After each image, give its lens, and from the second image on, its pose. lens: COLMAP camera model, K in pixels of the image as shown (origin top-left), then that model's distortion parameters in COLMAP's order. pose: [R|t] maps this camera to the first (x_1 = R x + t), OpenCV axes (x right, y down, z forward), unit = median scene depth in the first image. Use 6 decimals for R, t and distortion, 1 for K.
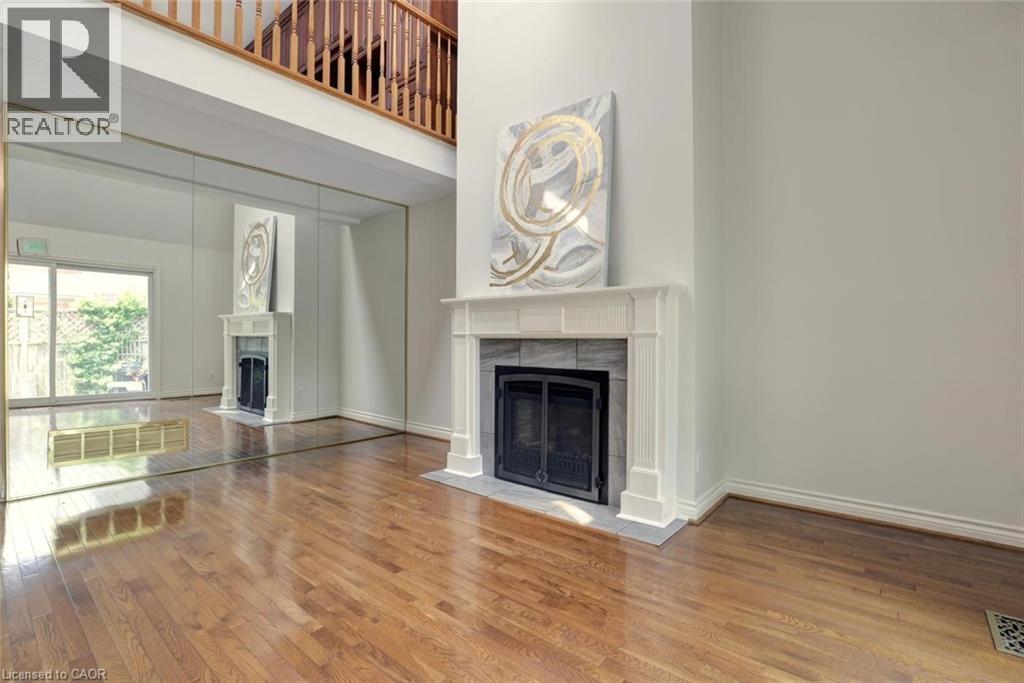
lens RADIAL K [[487.9, 0, 506.0], [0, 487.9, 342.4], [0, 0, 1]] dist [-0.035534, 0.009777]
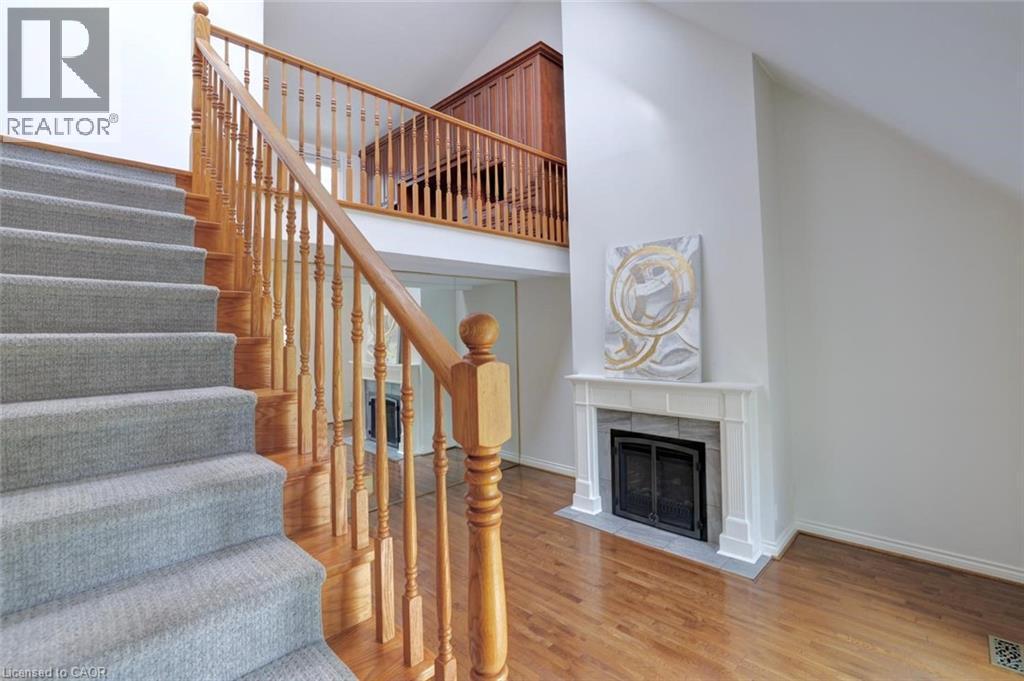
lens RADIAL K [[469.3, 0, 526.9], [0, 469.3, 321.6], [0, 0, 1]] dist [-0.026245, 0.007925]
pose [[0.997889, -0.031003, -0.057065, -0.196273], [0.029498, 0.999199, -0.027027, -0.252885], [0.057857, 0.025287, 0.998005, -0.330365]]
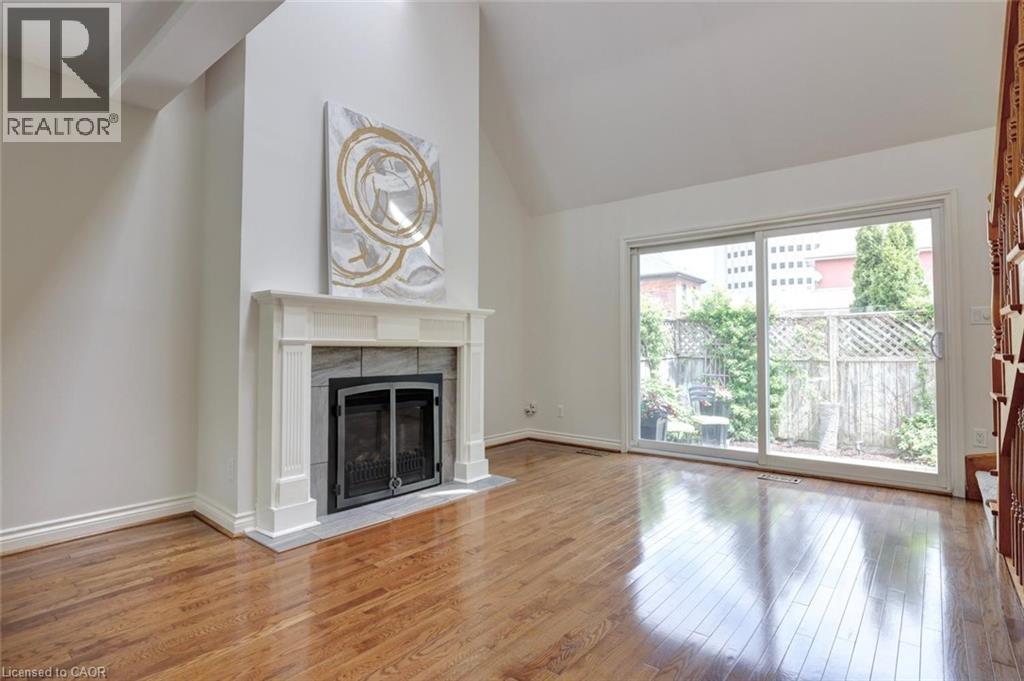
lens RADIAL K [[516.1, 0, 513.5], [0, 516.1, 332.5], [0, 0, 1]] dist [-0.027268, 0.002546]
pose [[-0.025433, 0.026330, 0.999330, -1.080882], [0.005861, 0.999640, -0.026189, -0.008336], [-0.999659, 0.005191, -0.025578, 0.837116]]
